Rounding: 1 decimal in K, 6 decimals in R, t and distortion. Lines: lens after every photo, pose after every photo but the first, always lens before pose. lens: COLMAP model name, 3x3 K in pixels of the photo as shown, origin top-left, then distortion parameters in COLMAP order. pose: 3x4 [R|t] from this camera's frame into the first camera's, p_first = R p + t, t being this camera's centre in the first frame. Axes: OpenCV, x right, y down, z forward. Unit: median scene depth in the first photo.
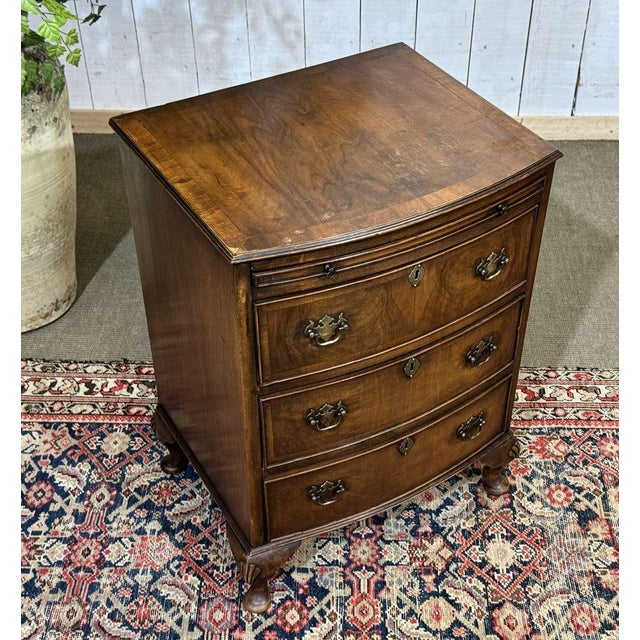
lens RADIAL K [[1015.8, 0, 365.1], [0, 1015.8, 321.4], [0, 0, 1]] dist [0.208967, -0.501173]
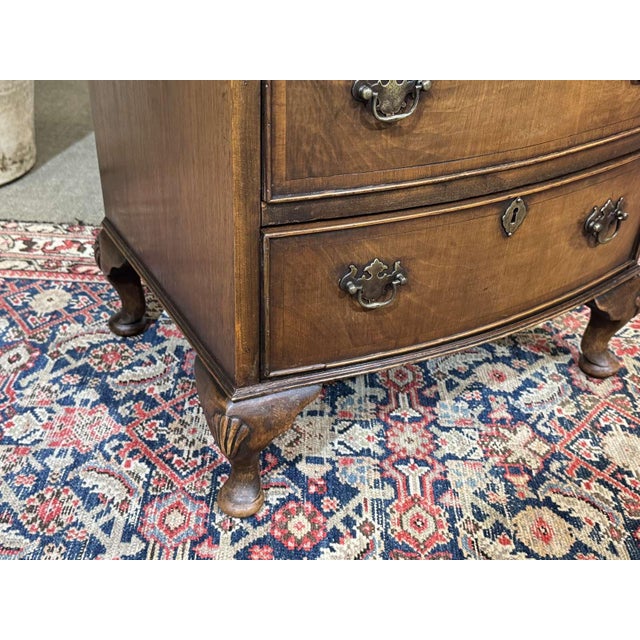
lens RADIAL K [[769.7, 0, 320.2], [0, 769.7, 323.1], [0, 0, 1]] dist [0.193084, -0.487863]
pose [[0.999511, 0.029108, -0.011459, -0.053000], [-0.030175, 0.993717, -0.107779, 0.204159], [0.008250, 0.108072, 0.994109, 0.506186]]
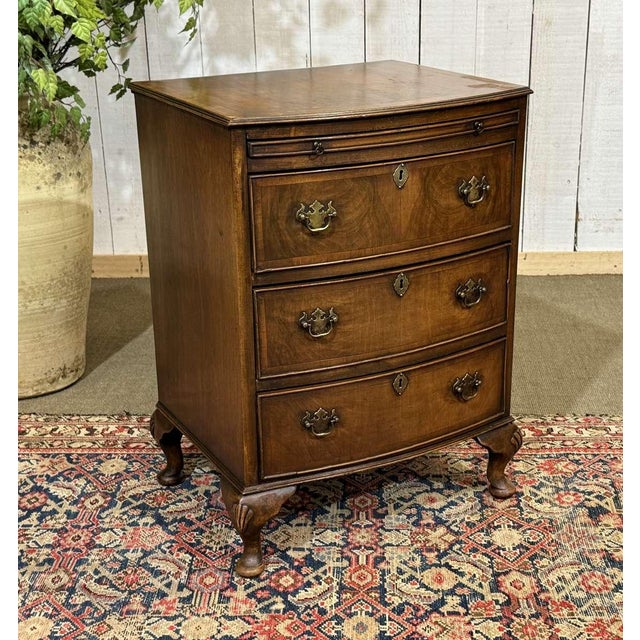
lens RADIAL K [[1106.2, 0, 352.5], [0, 1106.2, 322.1], [0, 0, 1]] dist [0.185885, -0.352260]
pose [[0.999131, -0.019288, -0.036942, 0.030897], [0.005578, 0.940365, -0.340121, 0.385847], [0.041299, 0.339619, 0.939656, -0.044748]]
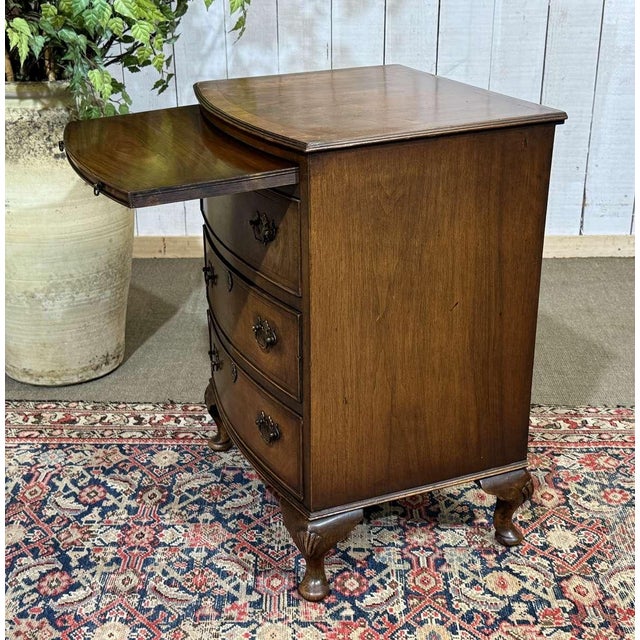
lens RADIAL K [[1005.0, 0, 317.0], [0, 1005.0, 320.3], [0, 0, 1]] dist [0.209302, -0.514638]
pose [[0.999476, -0.013014, -0.029627, -0.067217], [0.003763, 0.956100, -0.293016, 0.307602], [0.032139, 0.292751, 0.955649, 0.011511]]
